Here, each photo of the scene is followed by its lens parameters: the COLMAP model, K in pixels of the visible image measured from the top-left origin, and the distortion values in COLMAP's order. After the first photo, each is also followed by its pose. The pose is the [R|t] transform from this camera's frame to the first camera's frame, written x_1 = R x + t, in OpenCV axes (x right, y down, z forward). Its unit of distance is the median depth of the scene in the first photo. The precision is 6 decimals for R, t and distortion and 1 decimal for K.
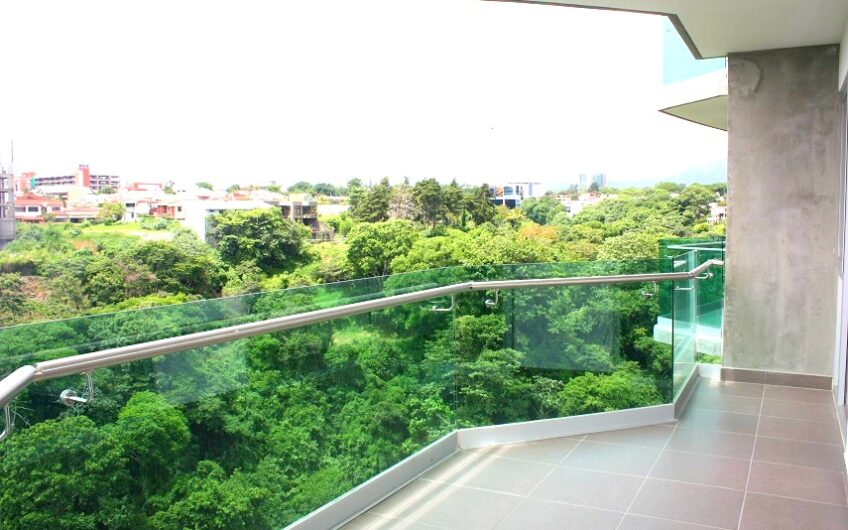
lens RADIAL K [[709.7, 0, 442.7], [0, 709.7, 256.8], [0, 0, 1]] dist [-0.167693, 0.135916]
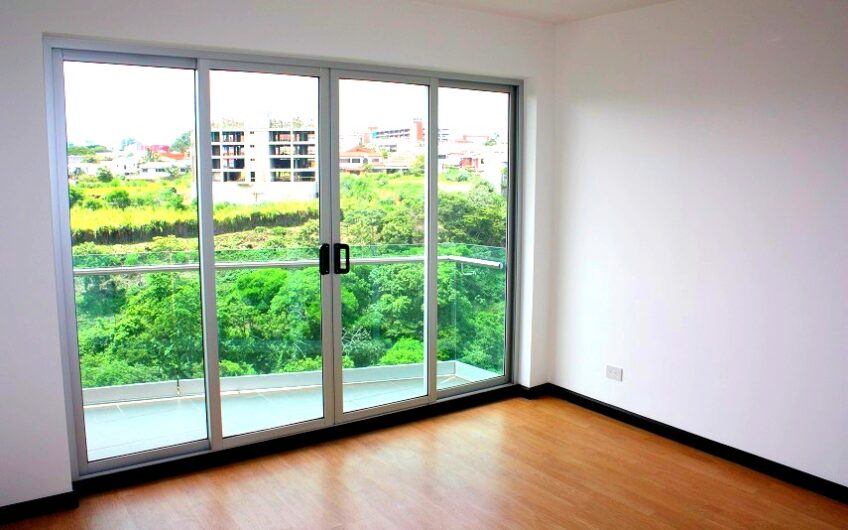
lens RADIAL K [[709.7, 0, 441.6], [0, 709.7, 269.3], [0, 0, 1]] dist [-0.167693, 0.135916]
pose [[0.887601, 0.068843, -0.455439, 0.062068], [-0.029864, 0.995289, 0.092243, -0.005810], [0.459643, -0.068274, 0.885475, 0.054231]]
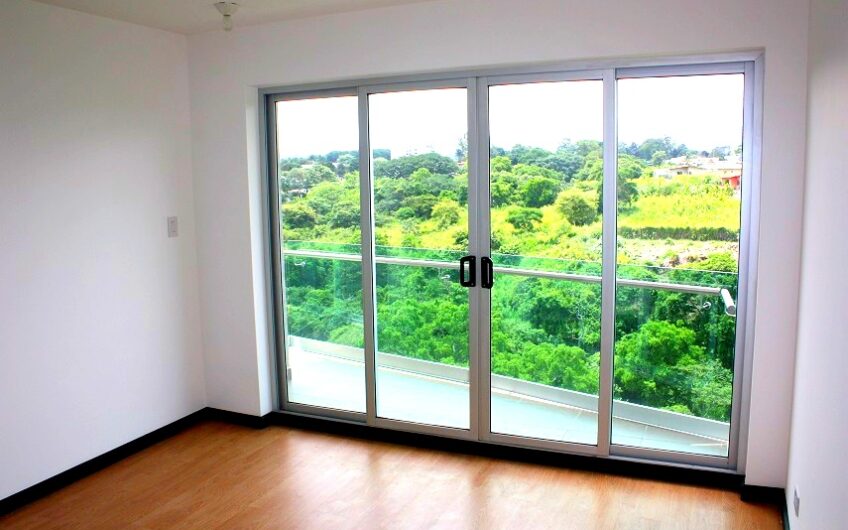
lens RADIAL K [[709.7, 0, 429.6], [0, 709.7, 267.5], [0, 0, 1]] dist [-0.167693, 0.135916]
pose [[0.058015, 0.132090, -0.989539, 0.073832], [-0.036216, 0.990834, 0.130140, -0.007362], [0.997659, 0.028287, 0.062267, 0.076027]]
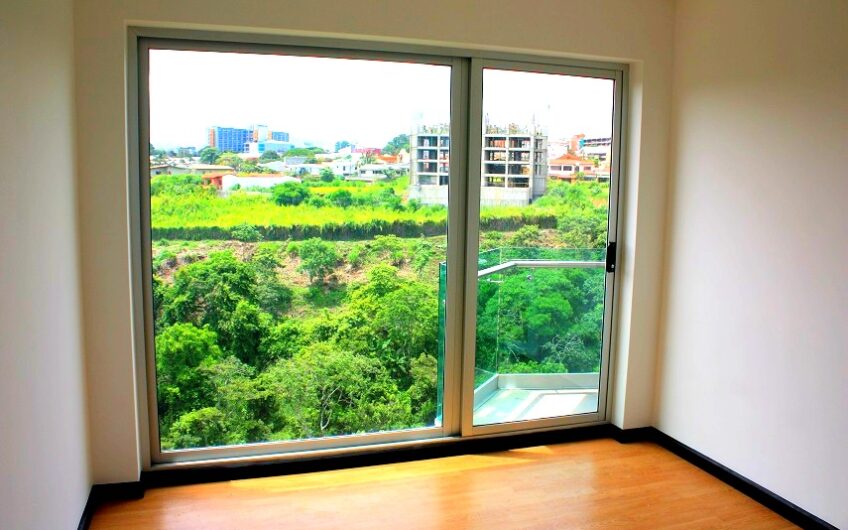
lens RADIAL K [[709.7, 0, 433.9], [0, 709.7, 268.6], [0, 0, 1]] dist [-0.167693, 0.135916]
pose [[0.719932, 0.108198, -0.685558, 0.043736], [-0.059511, 0.993759, 0.094345, -0.004353], [0.691488, -0.027123, 0.721879, 0.037862]]
